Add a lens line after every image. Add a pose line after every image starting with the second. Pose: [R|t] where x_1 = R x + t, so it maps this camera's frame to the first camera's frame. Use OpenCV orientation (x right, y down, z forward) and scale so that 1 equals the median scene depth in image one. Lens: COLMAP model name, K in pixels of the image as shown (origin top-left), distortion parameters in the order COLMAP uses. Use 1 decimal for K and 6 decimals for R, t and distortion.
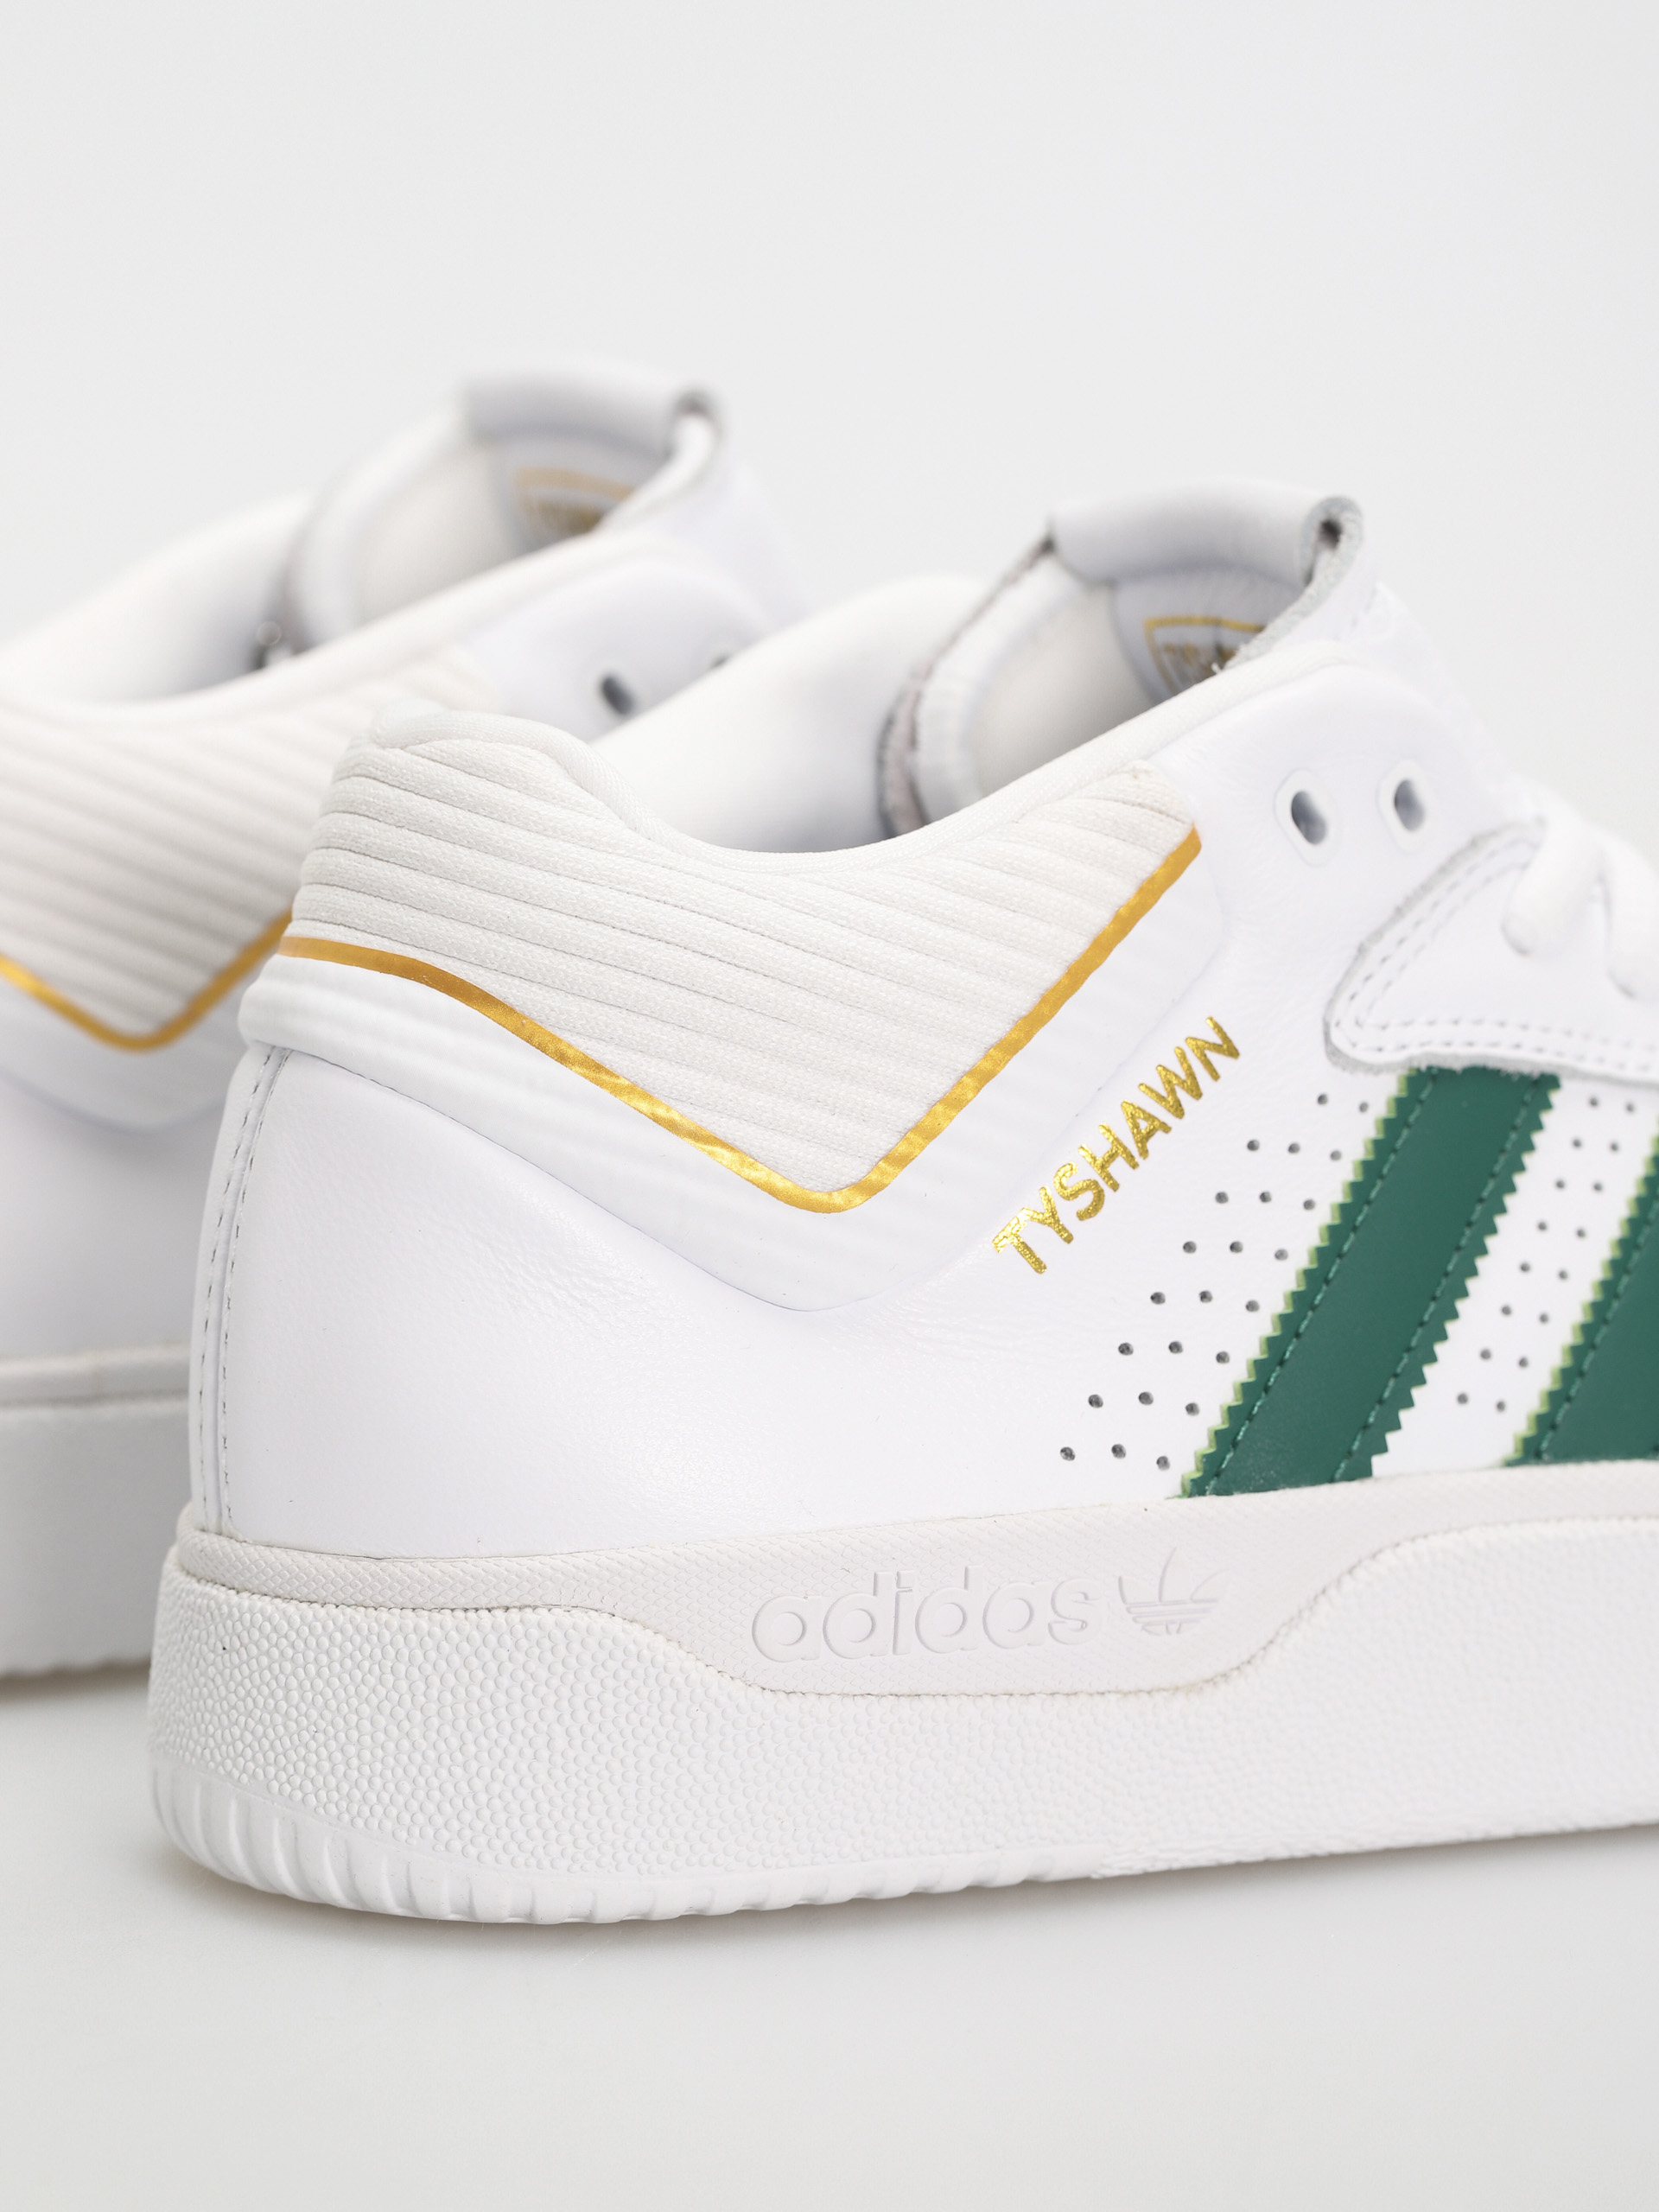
lens RADIAL K [[7862.5, 0, 829.5], [0, 7862.5, 1106.0], [0, 0, 1]] dist [-0.095787, -1.250029]
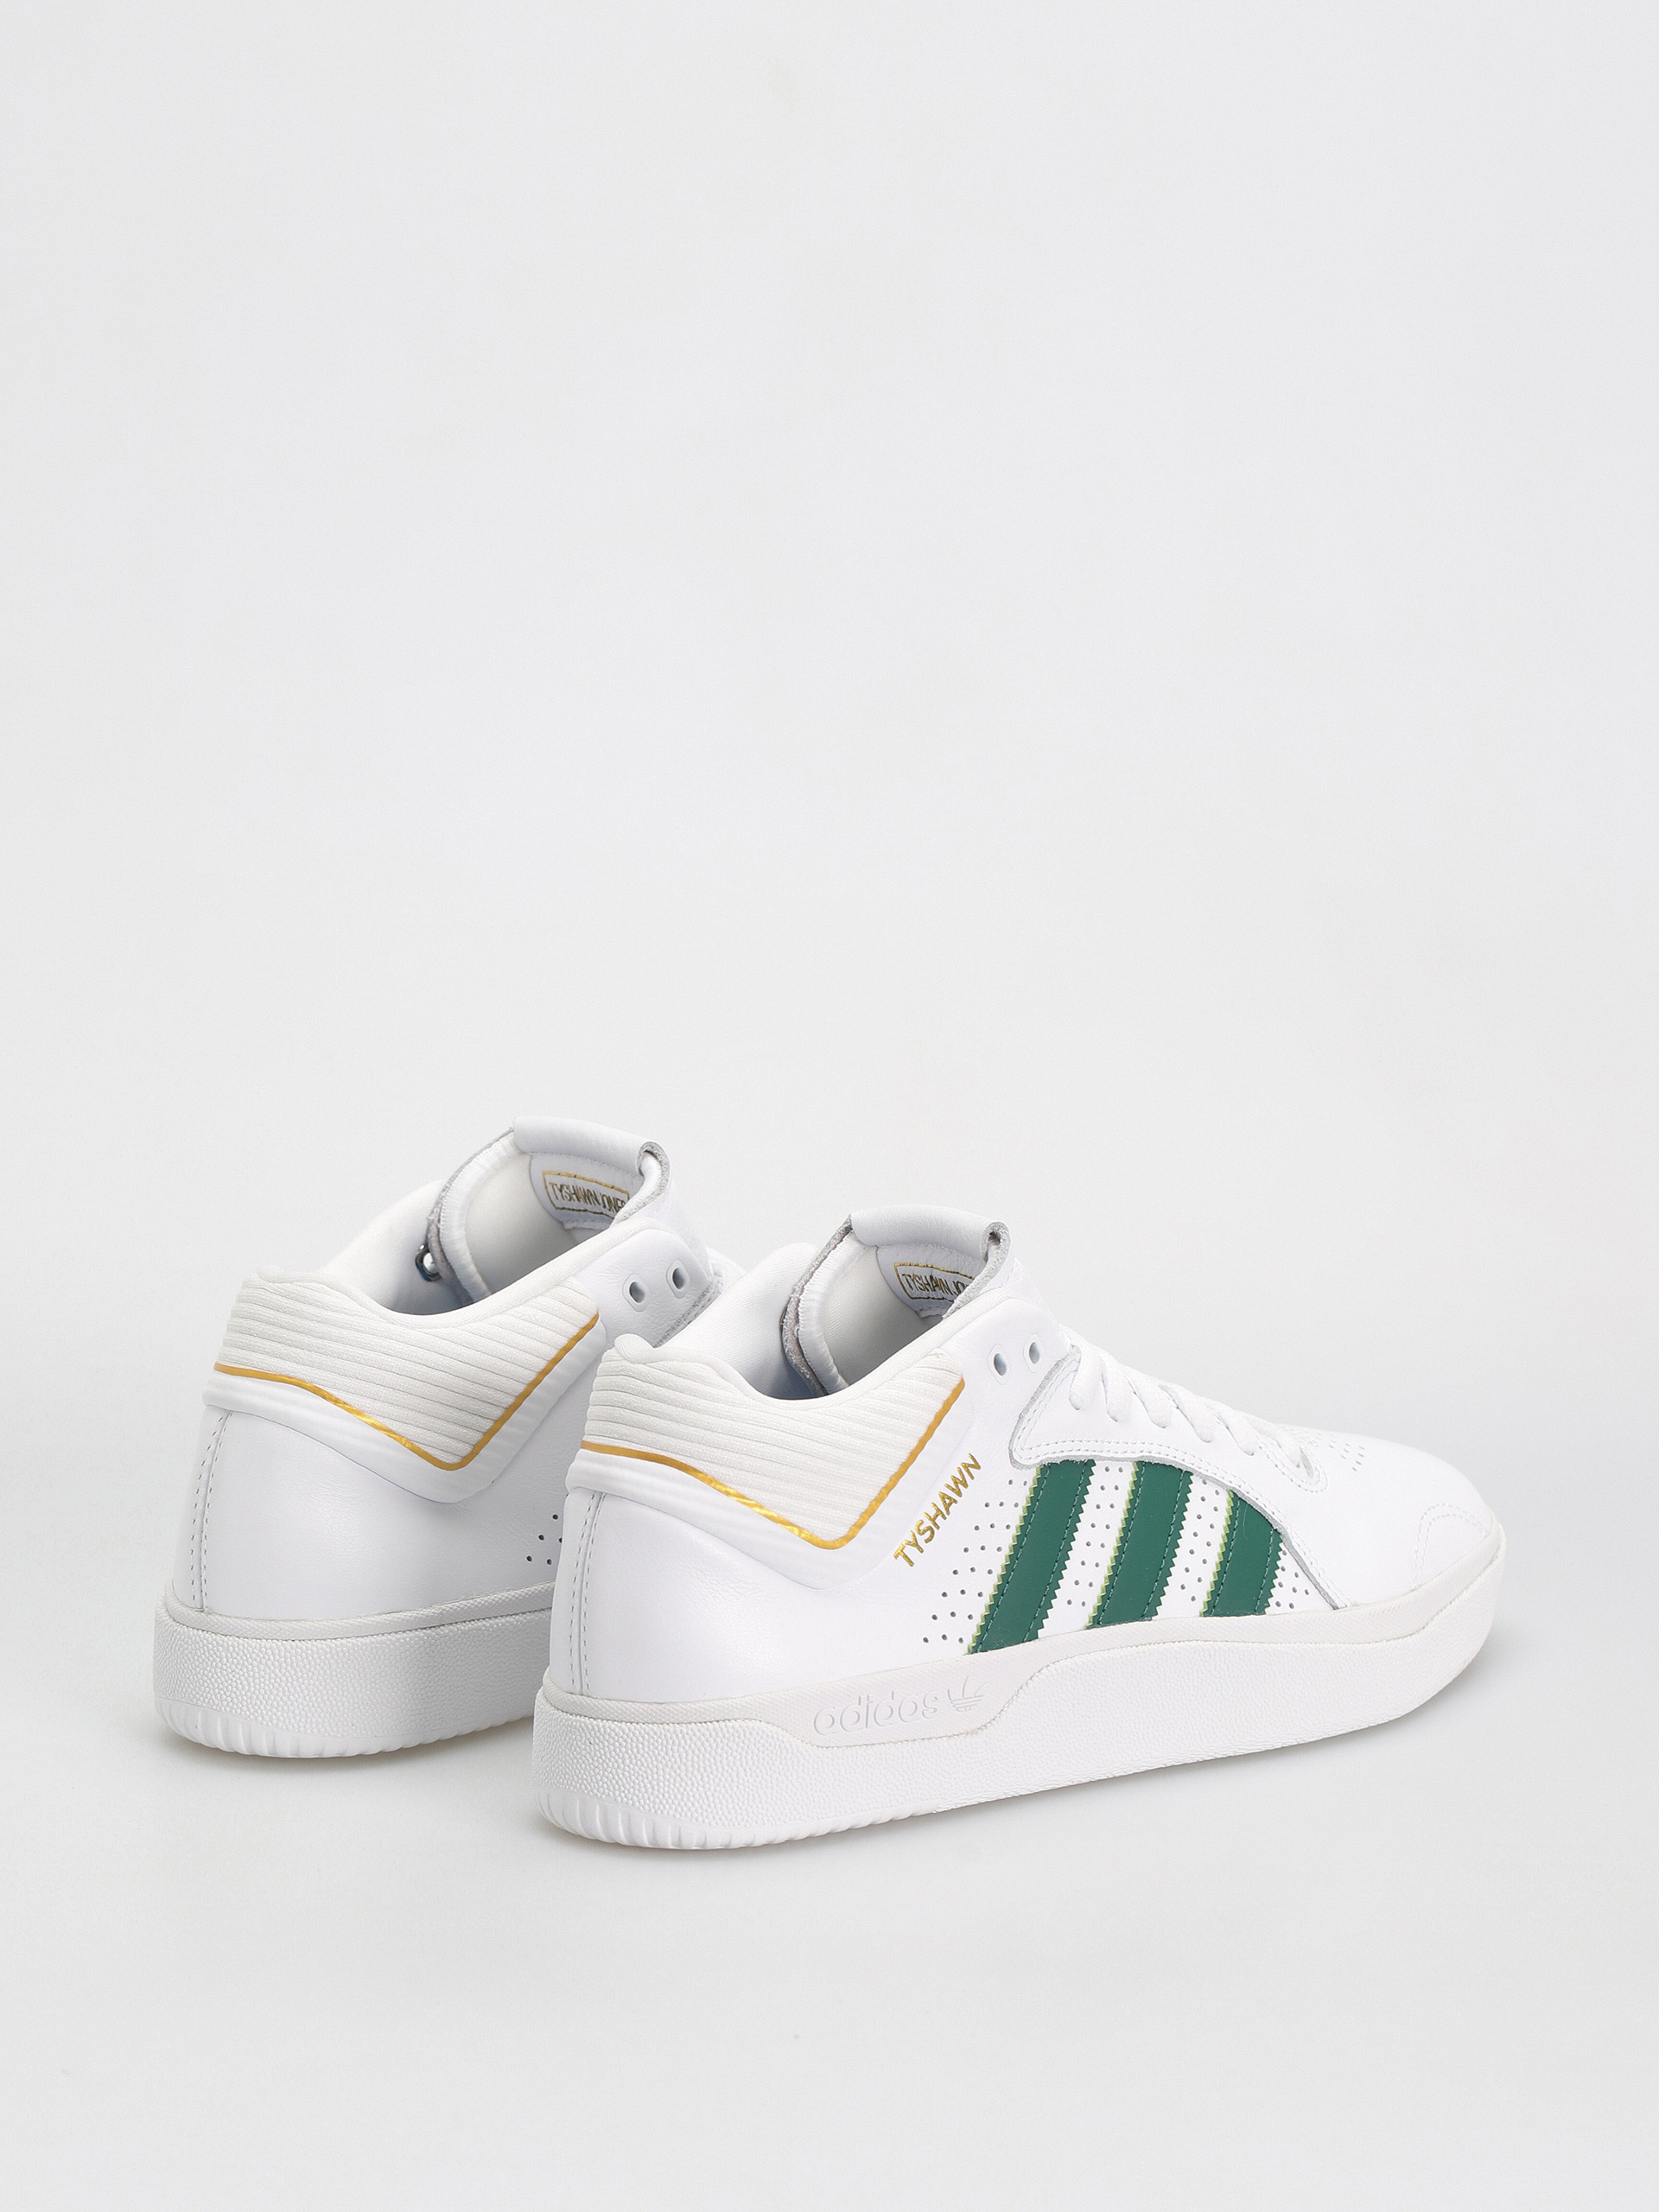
lens RADIAL K [[7862.5, 0, 829.5], [0, 7862.5, 1106.0], [0, 0, 1]] dist [-0.095787, -1.250029]
pose [[0.979244, -0.047296, 0.197089, -0.461709], [0.041735, 0.998607, 0.032276, -0.196622], [-0.198341, -0.023381, 0.979854, -1.341507]]
